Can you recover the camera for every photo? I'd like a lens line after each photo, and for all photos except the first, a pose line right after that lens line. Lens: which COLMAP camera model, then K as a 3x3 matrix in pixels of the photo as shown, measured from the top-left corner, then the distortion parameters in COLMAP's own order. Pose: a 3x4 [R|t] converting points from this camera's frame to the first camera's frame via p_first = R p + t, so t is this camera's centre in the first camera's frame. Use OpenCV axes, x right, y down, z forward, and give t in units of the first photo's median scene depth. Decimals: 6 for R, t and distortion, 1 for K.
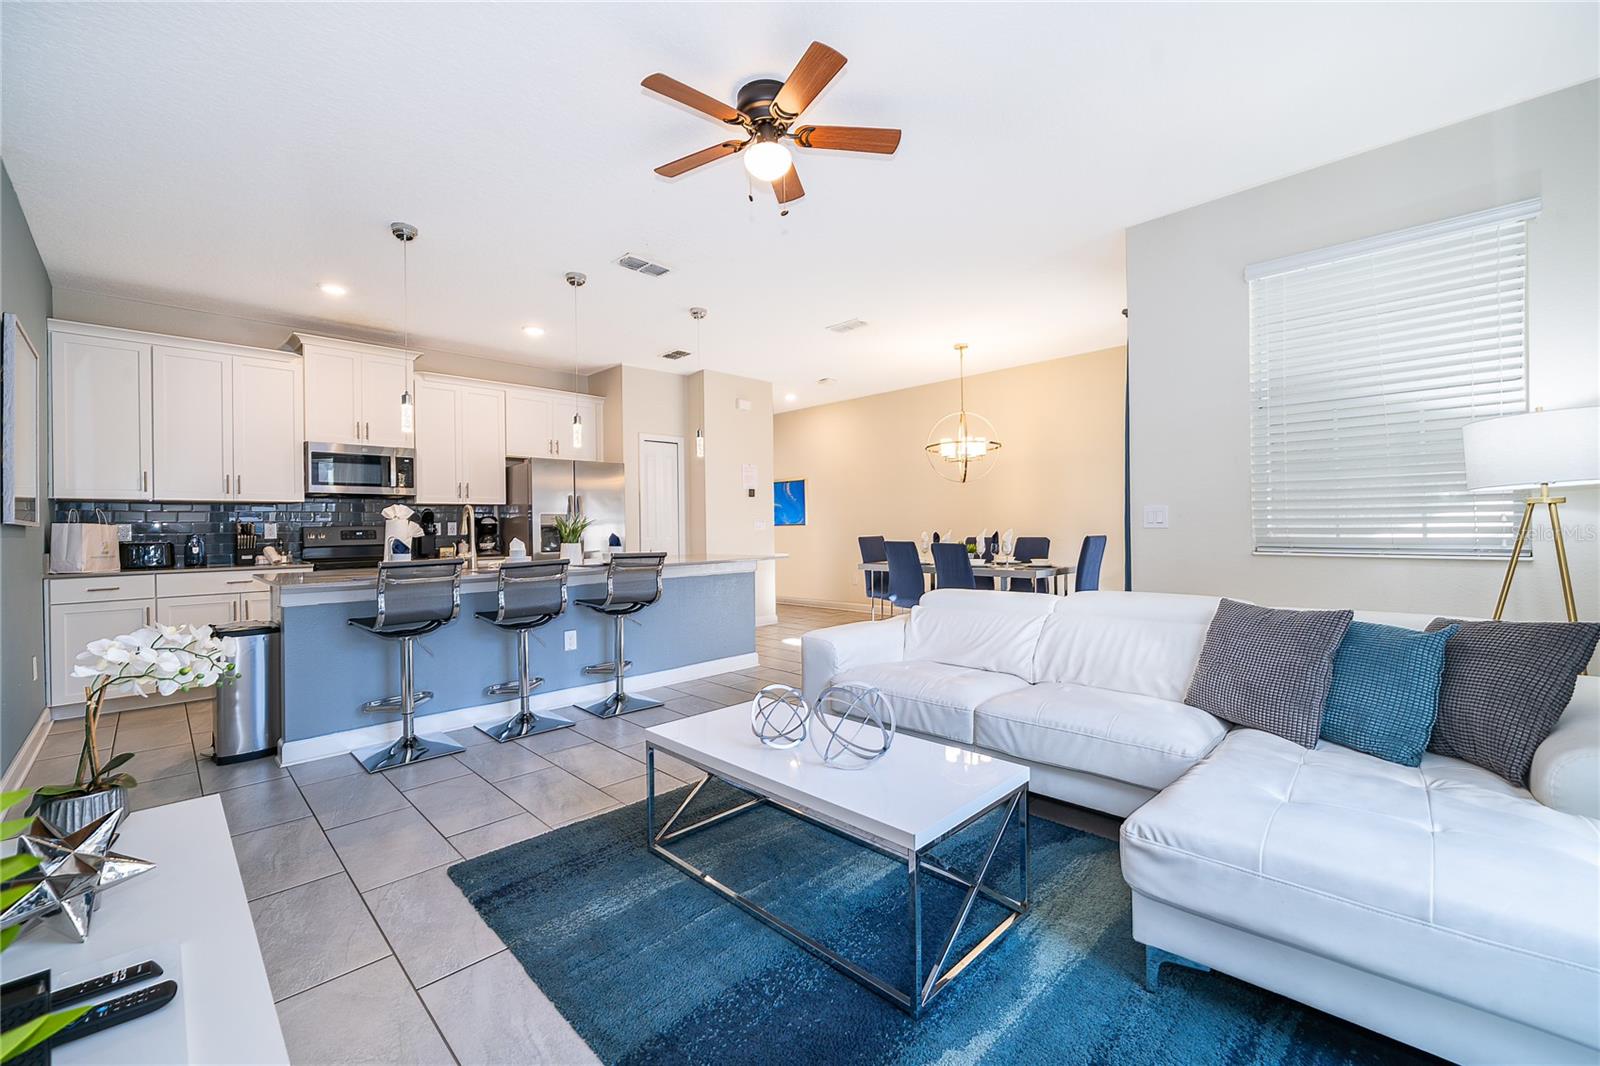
lens RADIAL K [[651.7, 0, 800.0], [0, 651.7, 533.0], [0, 0, 1]] dist [-0.002539, -0.000341]
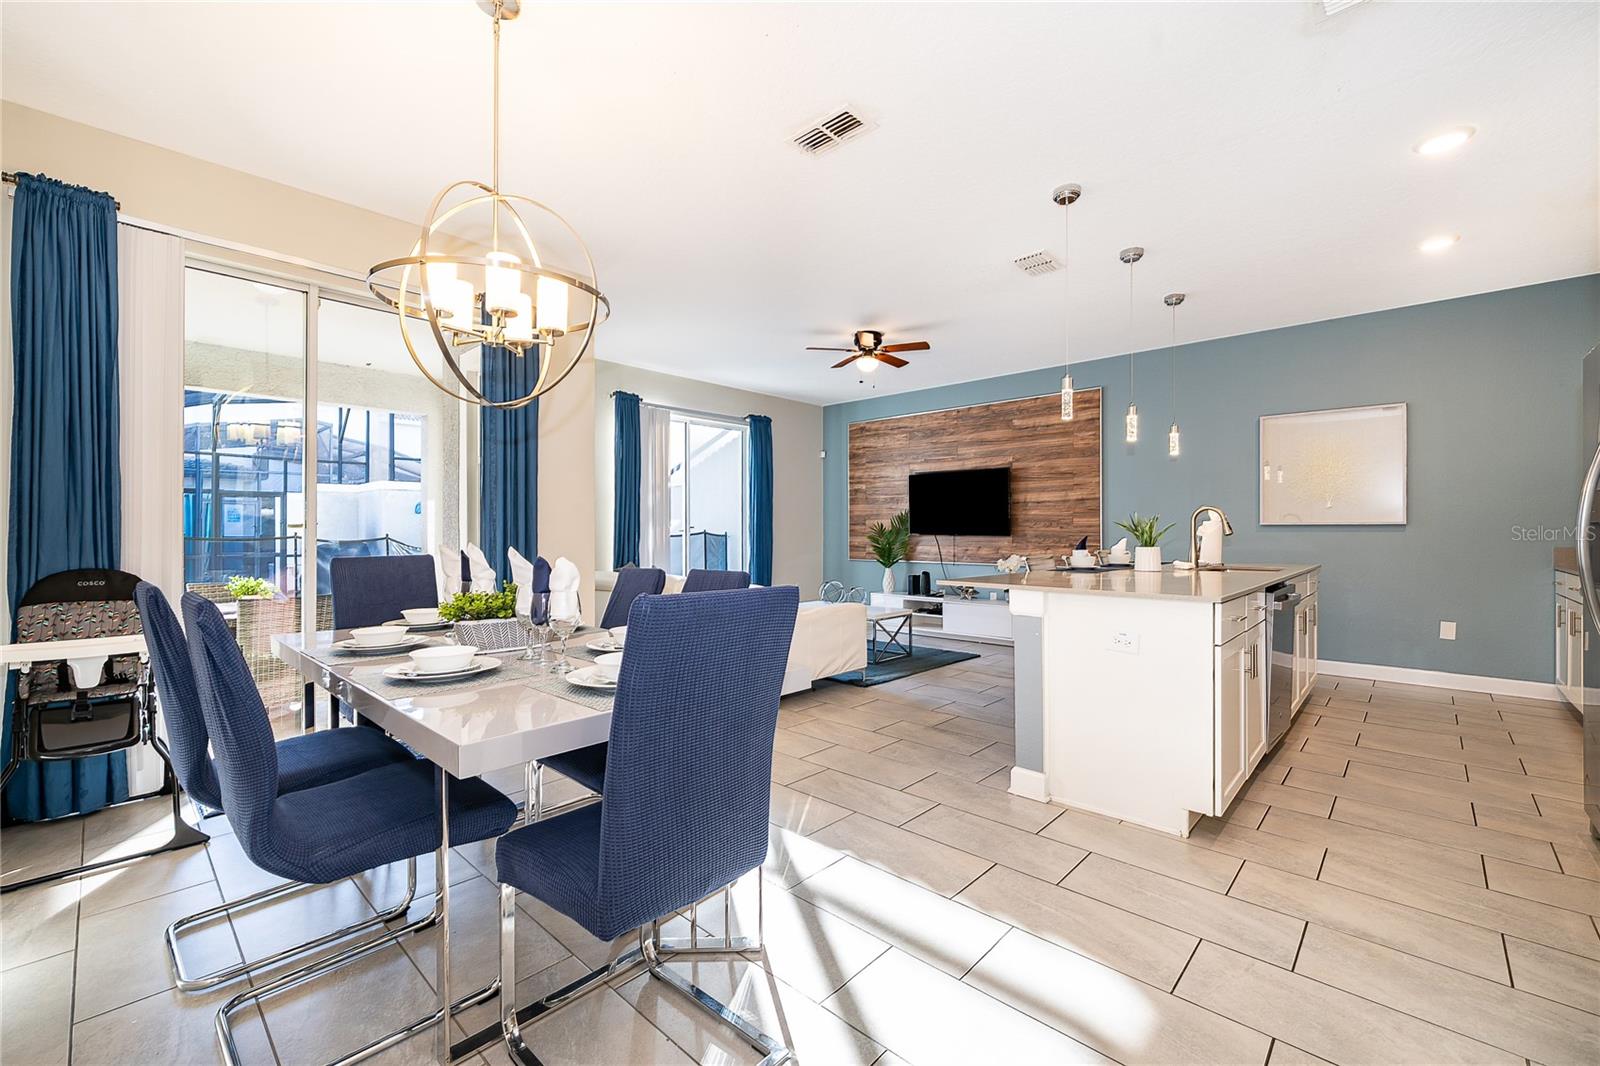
lens RADIAL K [[662.2, 0, 796.3], [0, 662.2, 528.7], [0, 0, 1]] dist [-0.000595, -0.000135]
pose [[-0.999516, 0.013027, -0.028255, 0.122551], [0.012946, 0.999912, 0.003030, -0.014638], [0.028292, 0.002663, -0.999596, 1.519791]]
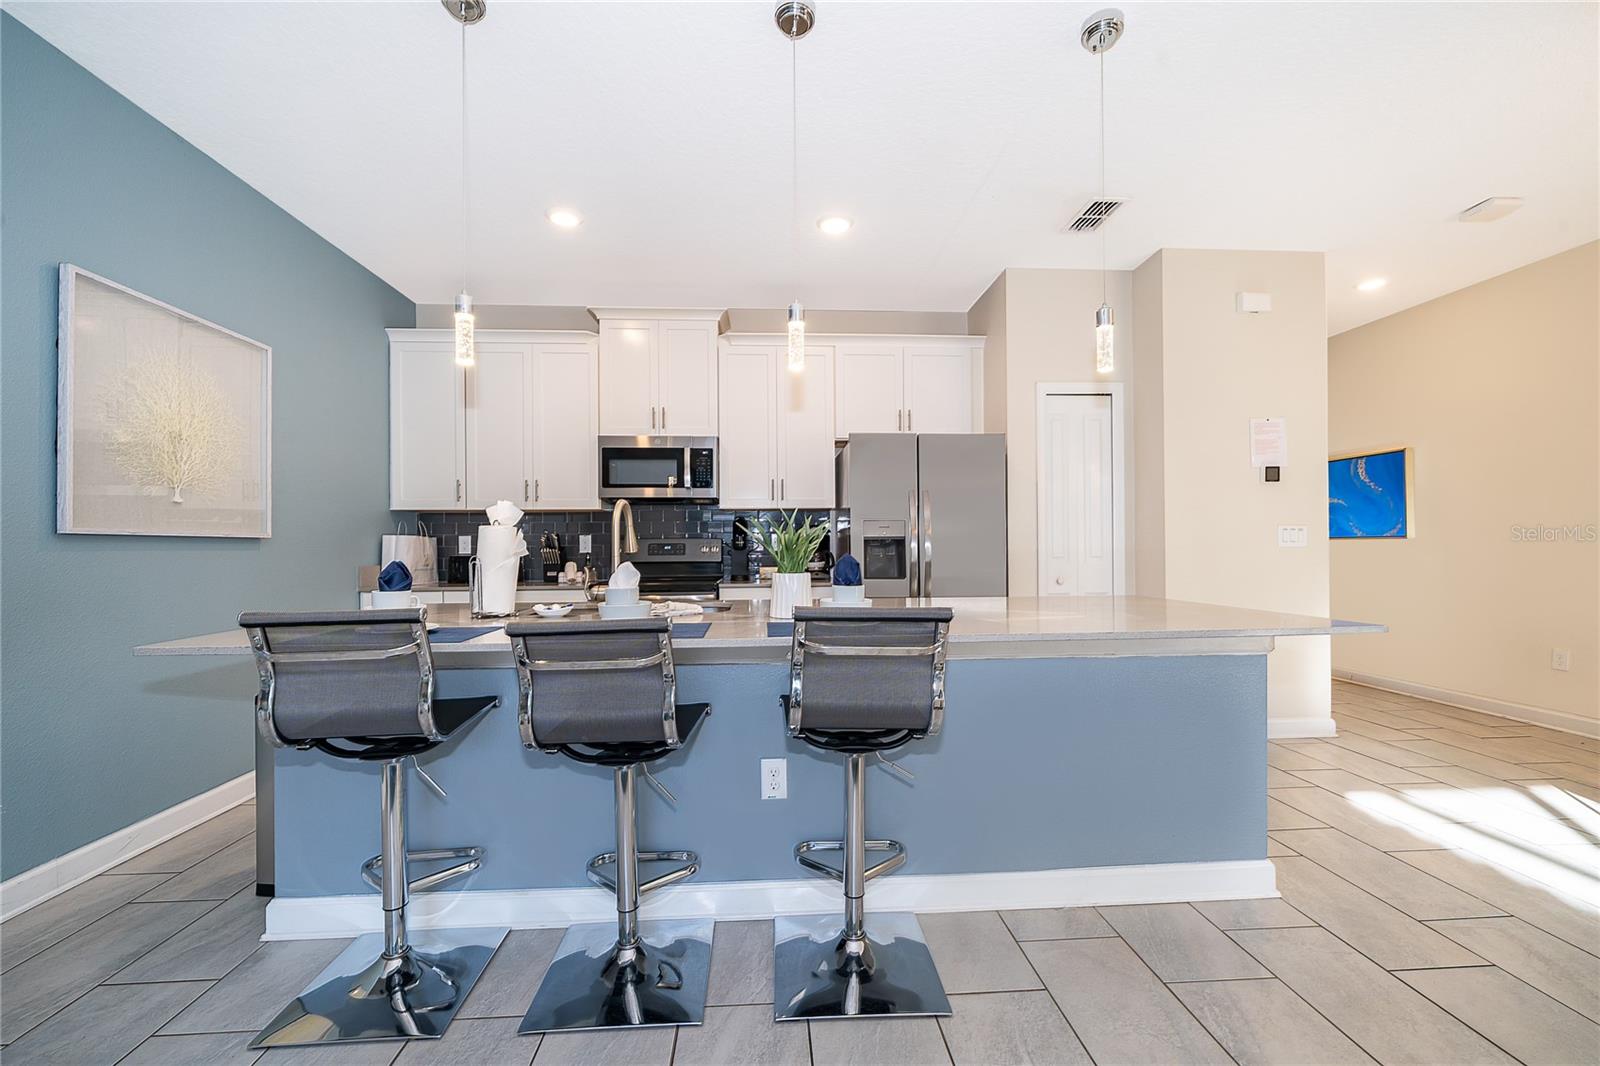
lens RADIAL K [[644.6, 0, 797.5], [0, 644.6, 546.6], [0, 0, 1]] dist [0.000212, -0.000175]
pose [[0.746959, 0.008027, -0.664822, -0.021904], [-0.007559, 0.999965, 0.003580, -0.004685], [0.664827, 0.002352, 0.746993, 0.518594]]
